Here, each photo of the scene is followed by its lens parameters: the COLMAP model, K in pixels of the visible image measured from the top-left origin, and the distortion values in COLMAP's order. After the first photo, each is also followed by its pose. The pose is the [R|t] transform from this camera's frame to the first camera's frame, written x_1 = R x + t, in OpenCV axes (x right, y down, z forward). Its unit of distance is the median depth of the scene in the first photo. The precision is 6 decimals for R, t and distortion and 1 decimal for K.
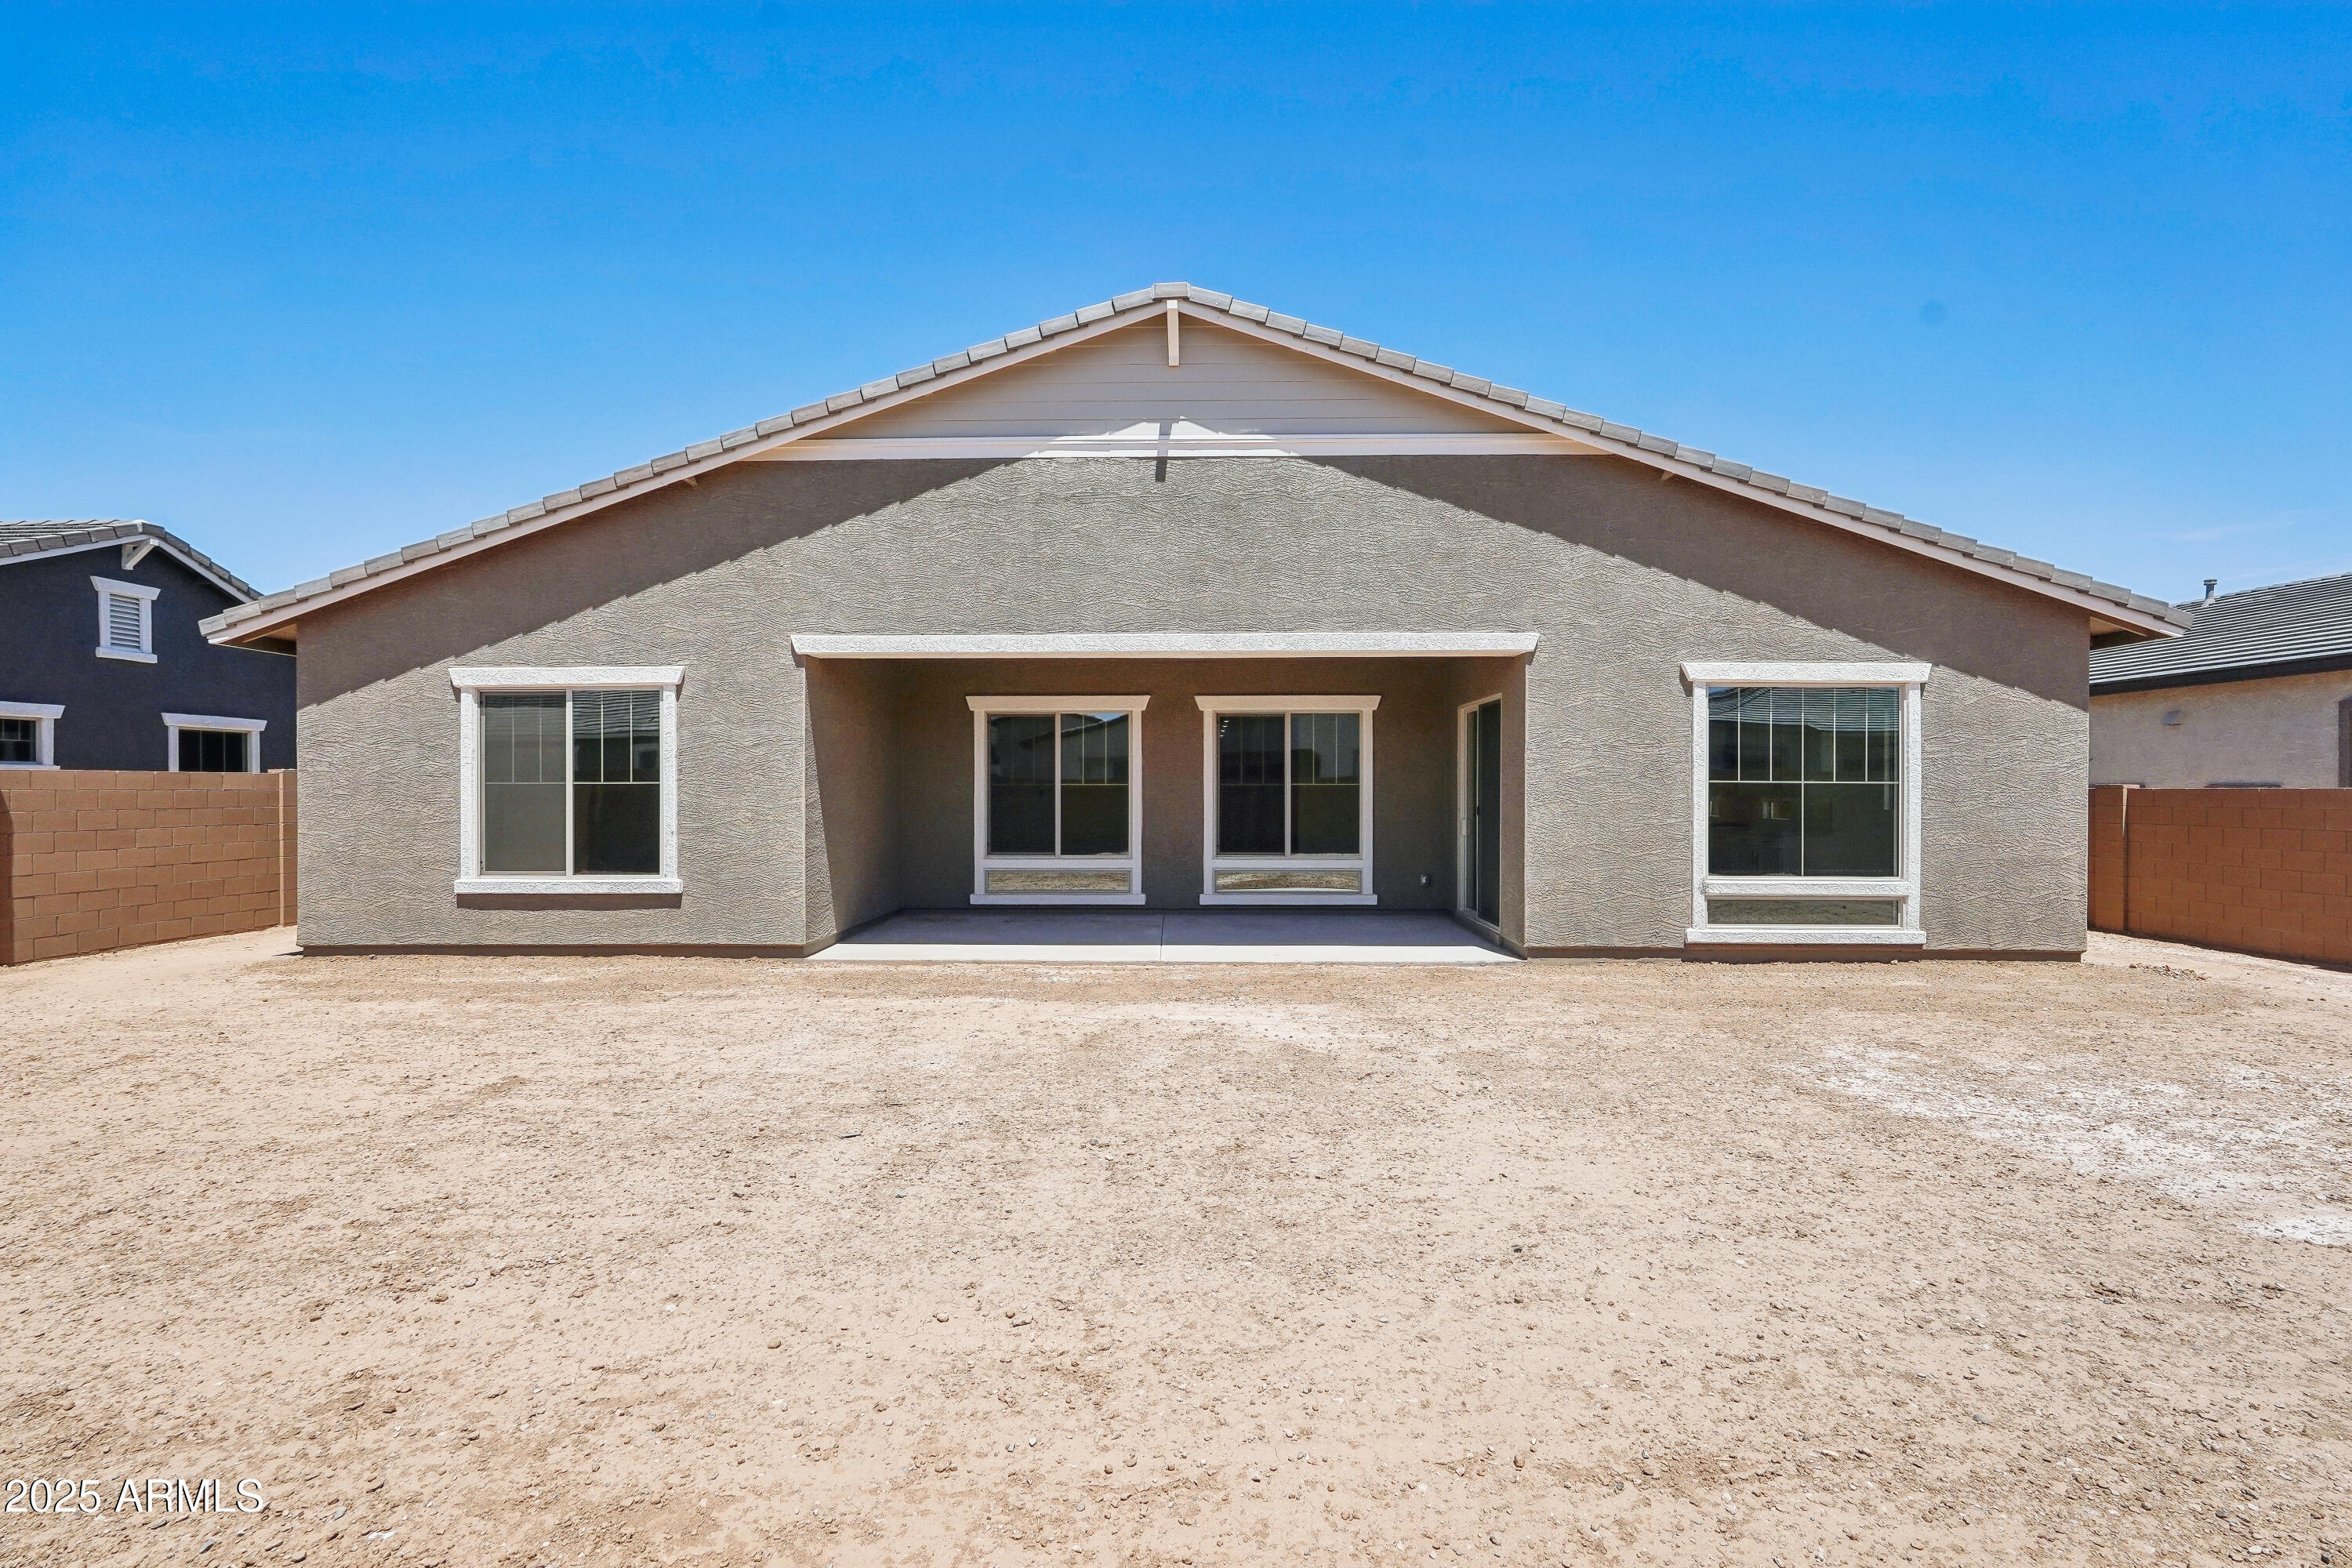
lens RADIAL K [[1051.9, 0, 1172.4], [0, 1051.9, 798.8], [0, 0, 1]] dist [-0.005197, 0.000164]
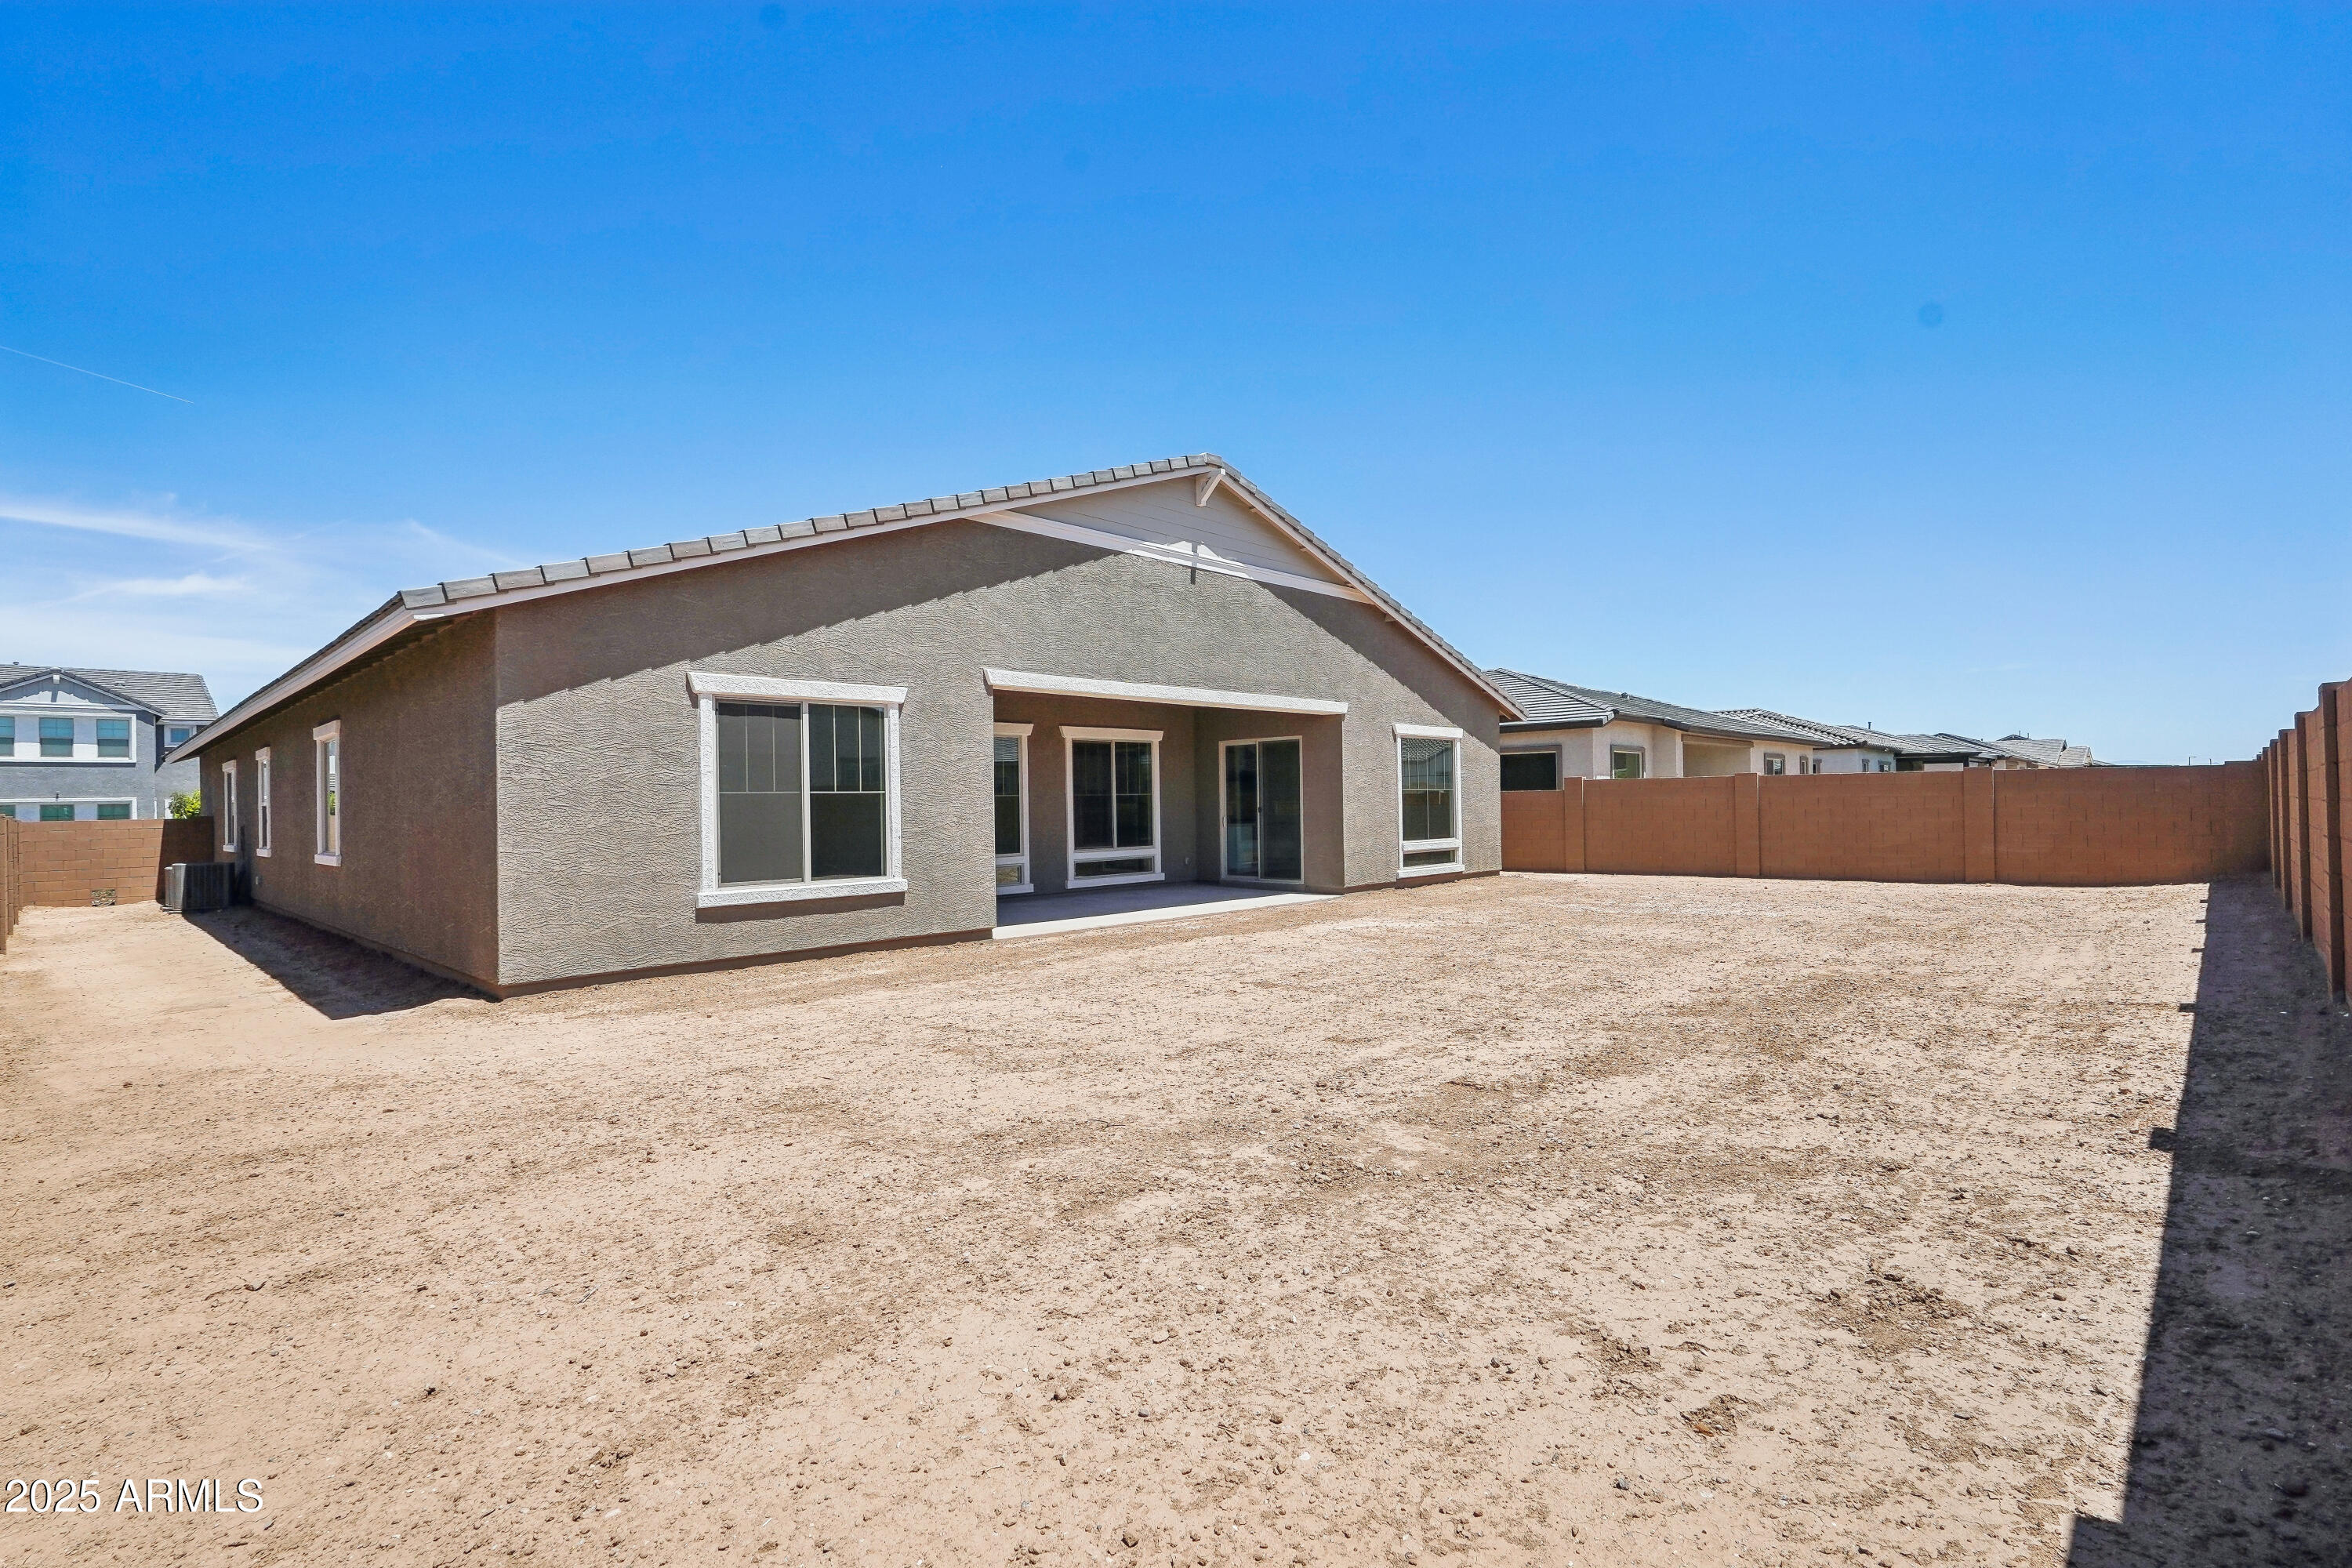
lens RADIAL K [[1051.9, 0, 1152.8], [0, 1051.9, 788.9], [0, 0, 1]] dist [-0.005197, 0.000164]
pose [[0.700704, -0.000584, 0.713452, -1.081735], [0.021796, 0.999550, -0.020588, 0.010617], [-0.713119, 0.029976, 0.700402, 0.029902]]
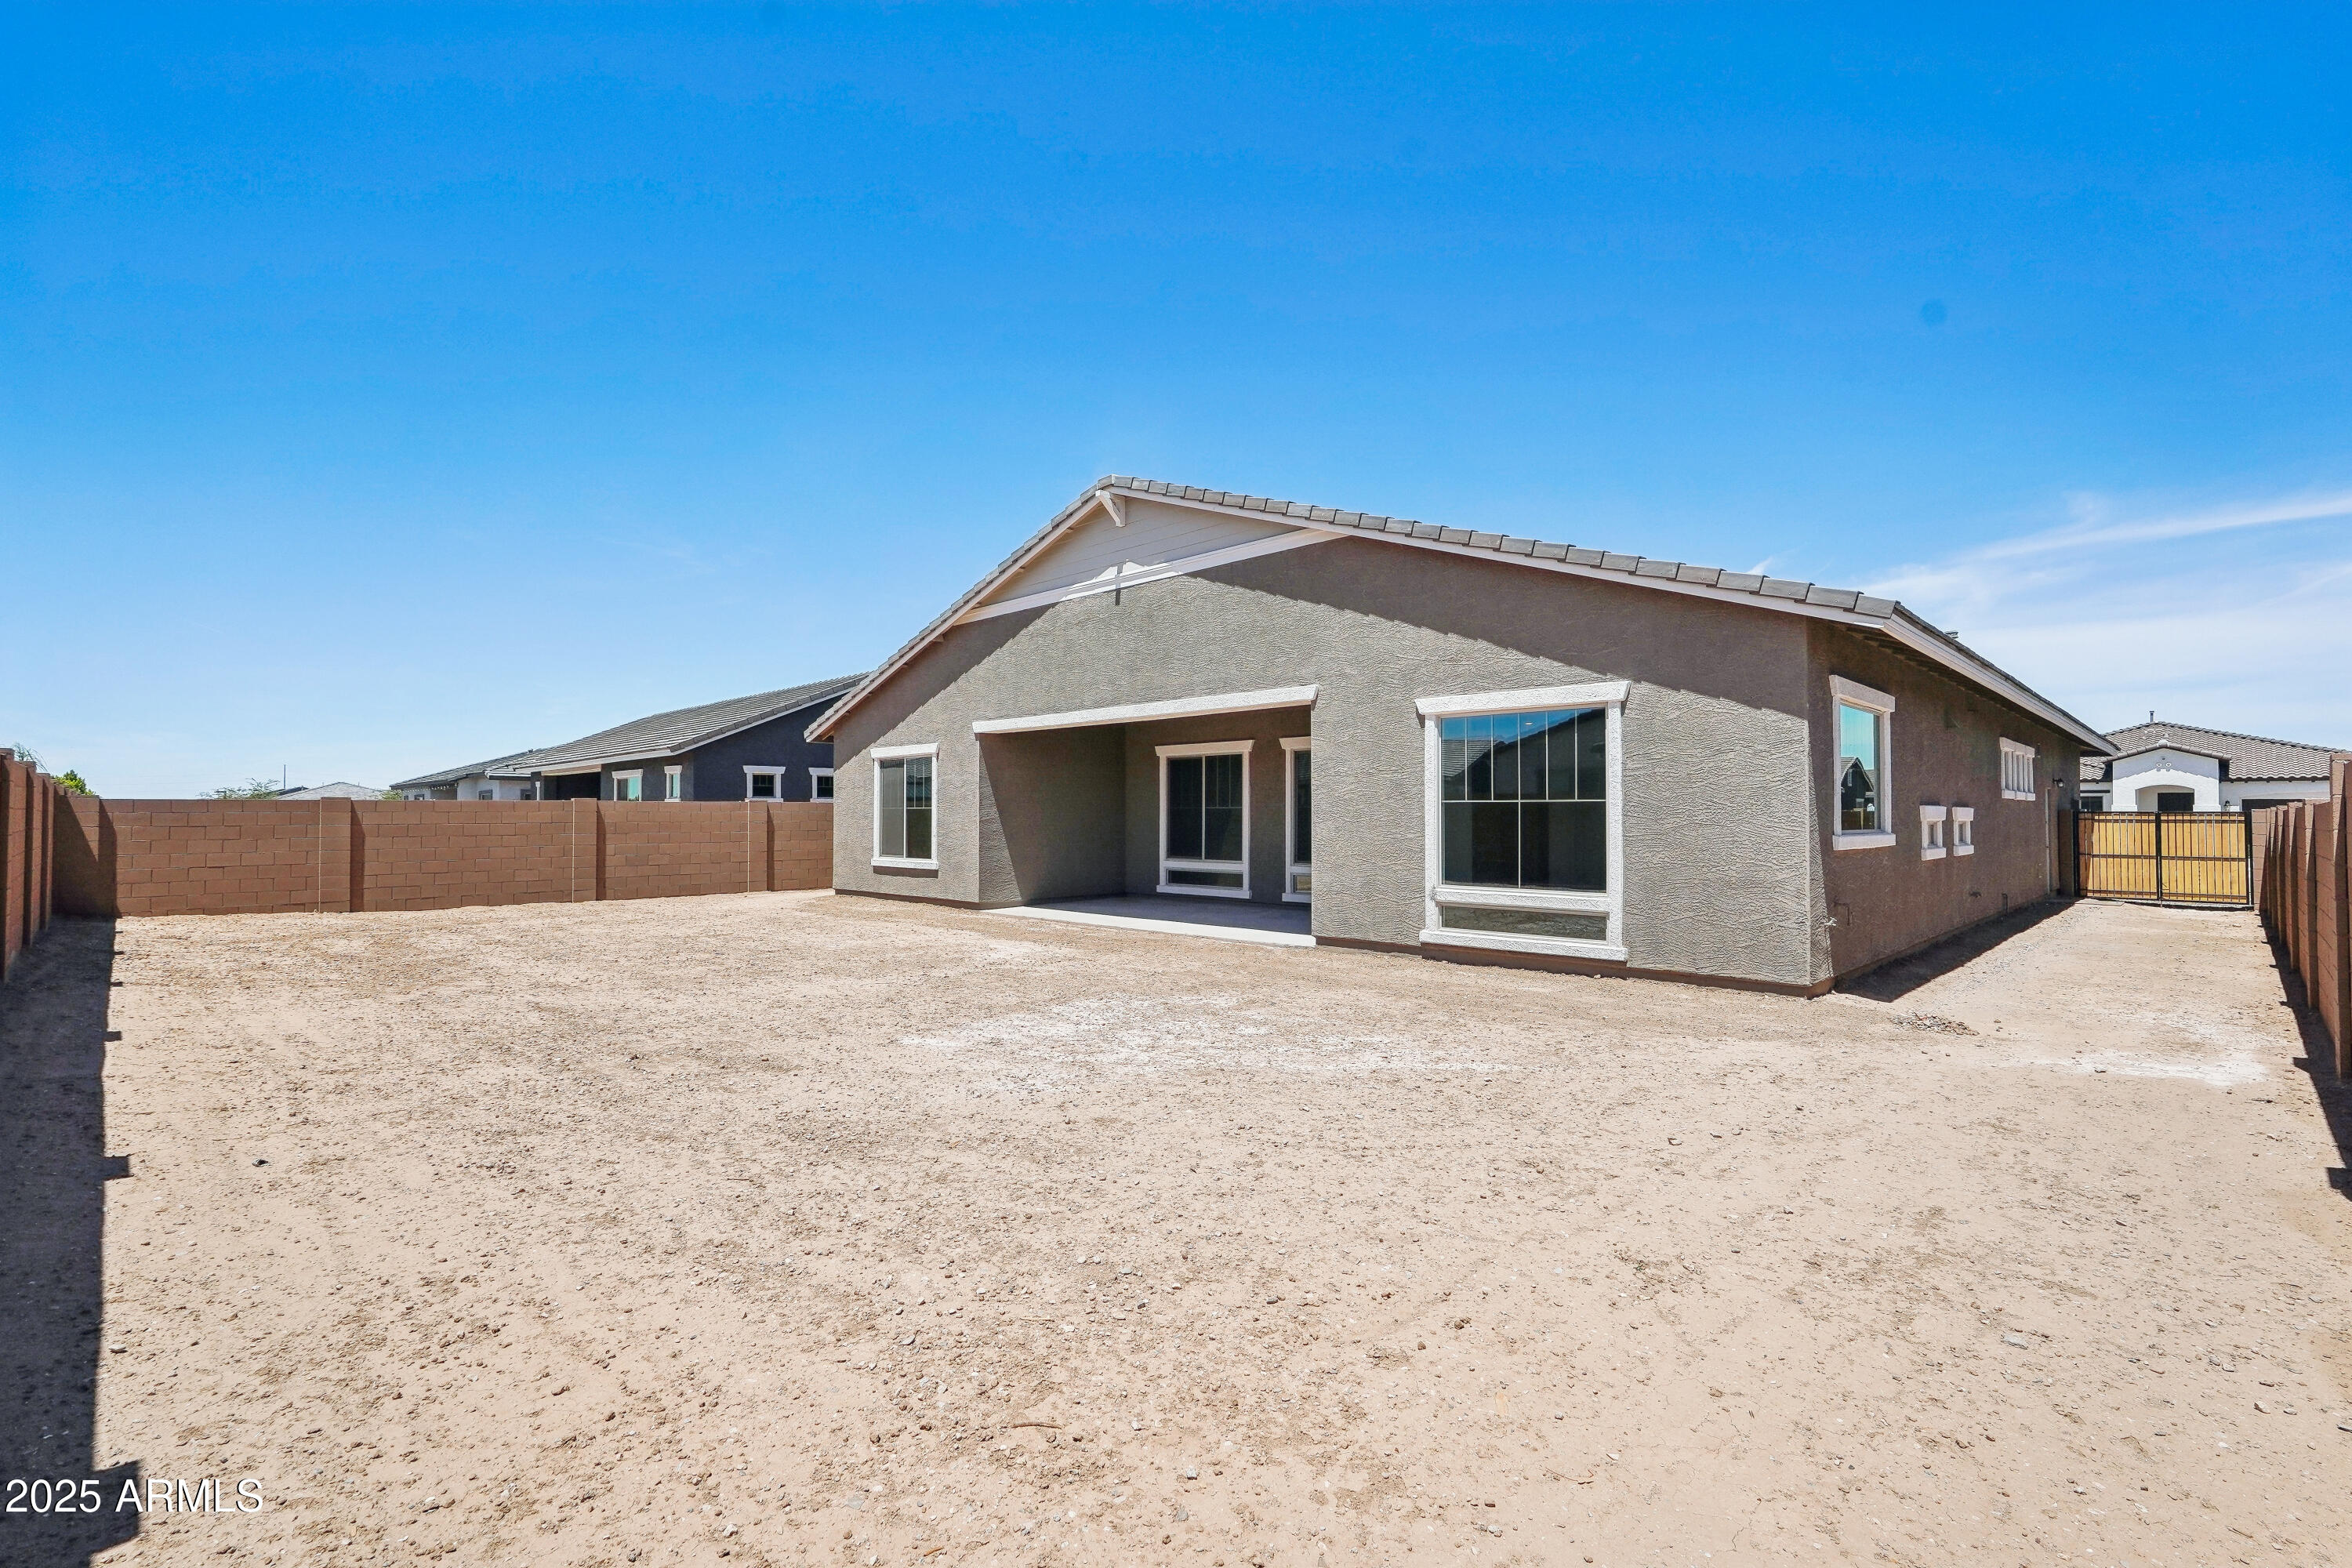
lens RADIAL K [[1051.9, 0, 1195.2], [0, 1051.9, 798.0], [0, 0, 1]] dist [-0.005197, 0.000164]
pose [[0.732317, -0.012327, -0.680852, 1.080828], [-0.006136, 0.999676, -0.024700, 0.009719], [0.680936, 0.022266, 0.732004, -0.015363]]
